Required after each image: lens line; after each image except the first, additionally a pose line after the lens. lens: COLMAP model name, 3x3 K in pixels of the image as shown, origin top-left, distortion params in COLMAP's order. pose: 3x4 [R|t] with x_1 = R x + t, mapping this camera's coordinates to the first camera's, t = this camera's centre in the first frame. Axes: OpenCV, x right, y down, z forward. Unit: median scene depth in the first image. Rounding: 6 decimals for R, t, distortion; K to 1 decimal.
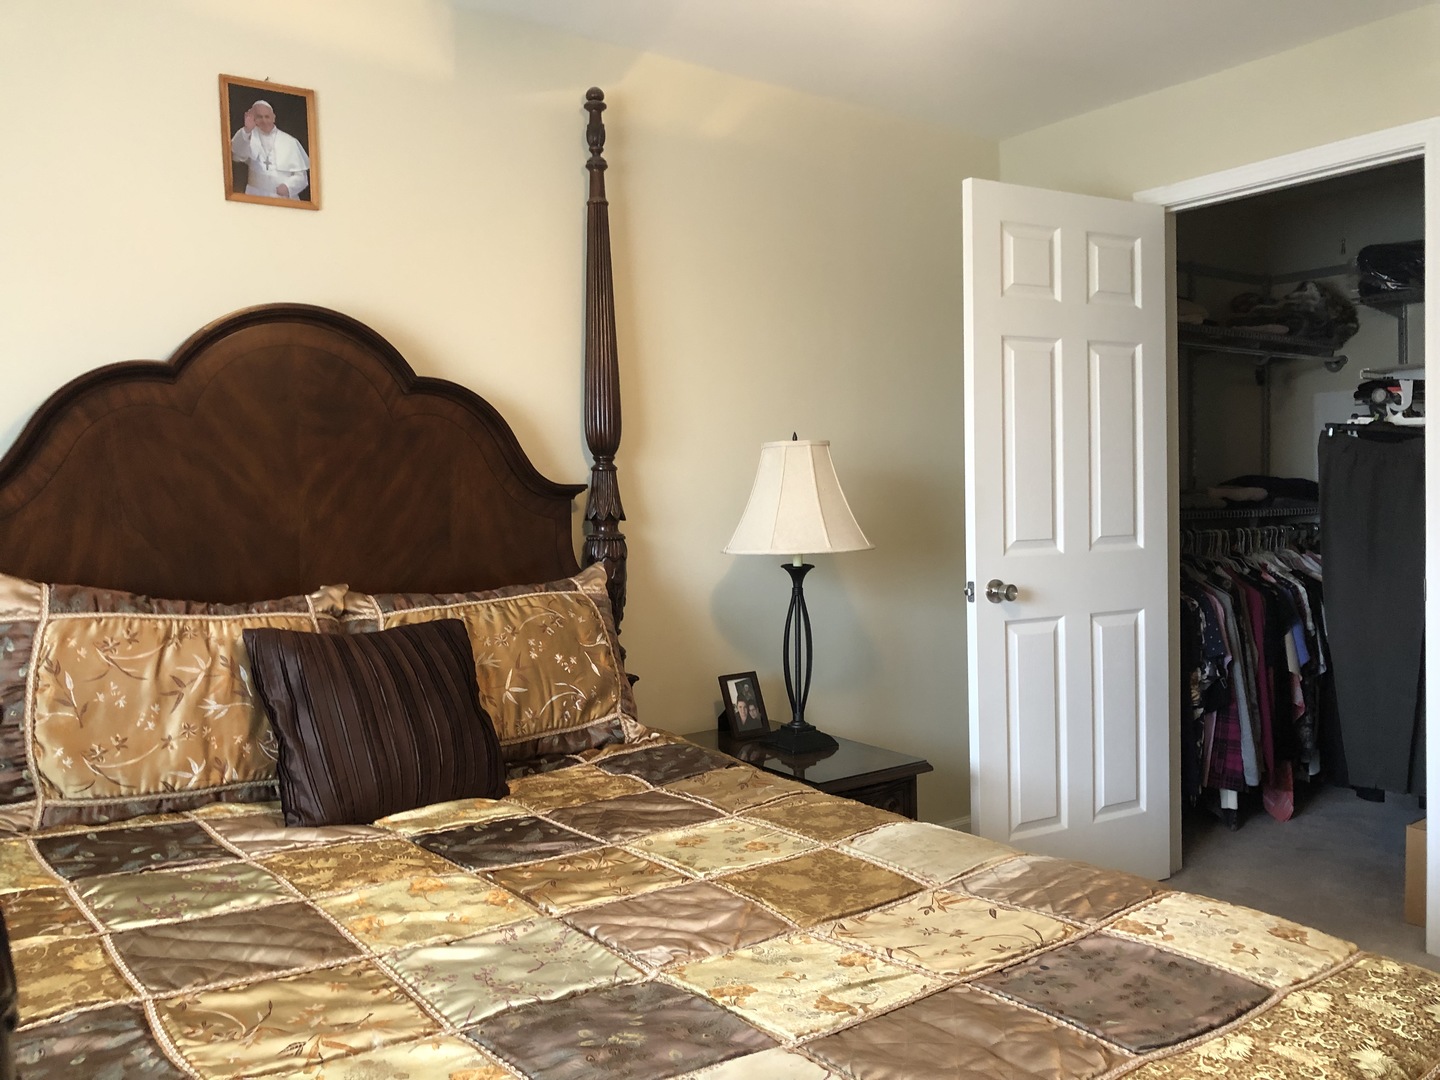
lens RADIAL K [[1173.1, 0, 721.8], [0, 1173.1, 539.9], [0, 0, 1]] dist [0.048047, -0.051294]
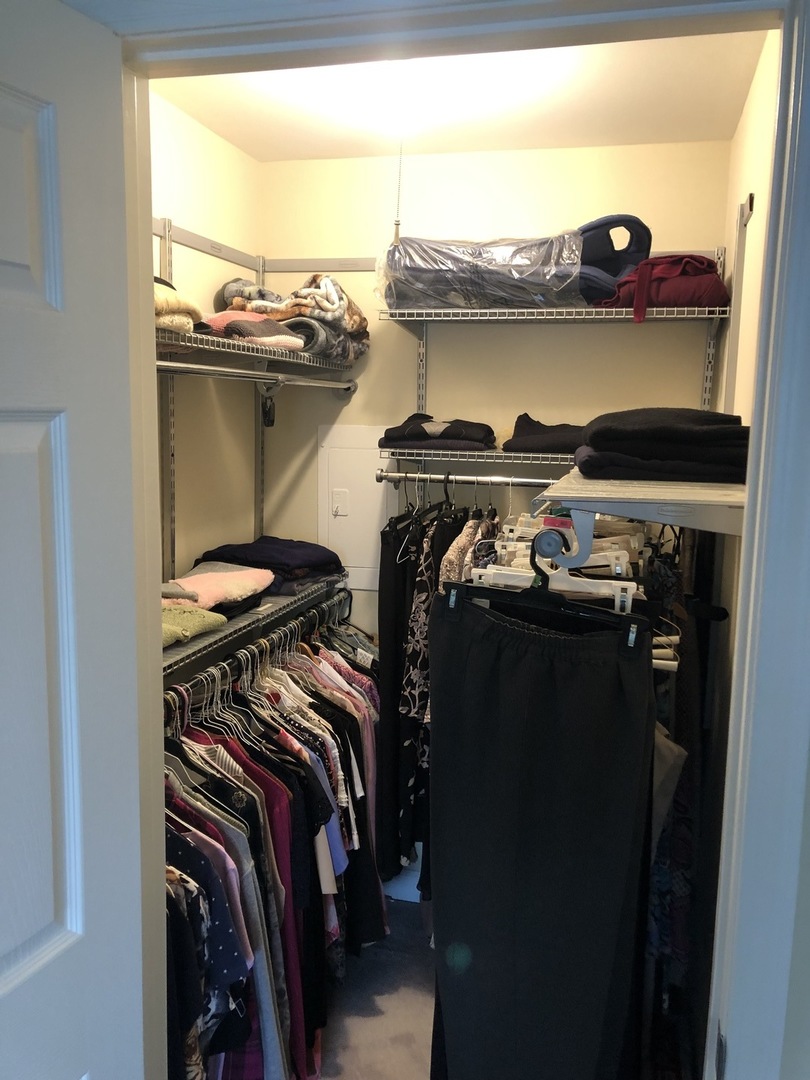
lens RADIAL K [[879.8, 0, 403.2], [0, 879.8, 538.8], [0, 0, 1]] dist [0.048047, -0.051294]
pose [[0.794299, -0.049893, 0.605475, 0.230369], [-0.011471, 0.995213, 0.097057, -0.126975], [-0.607418, -0.084037, 0.789924, 0.605155]]
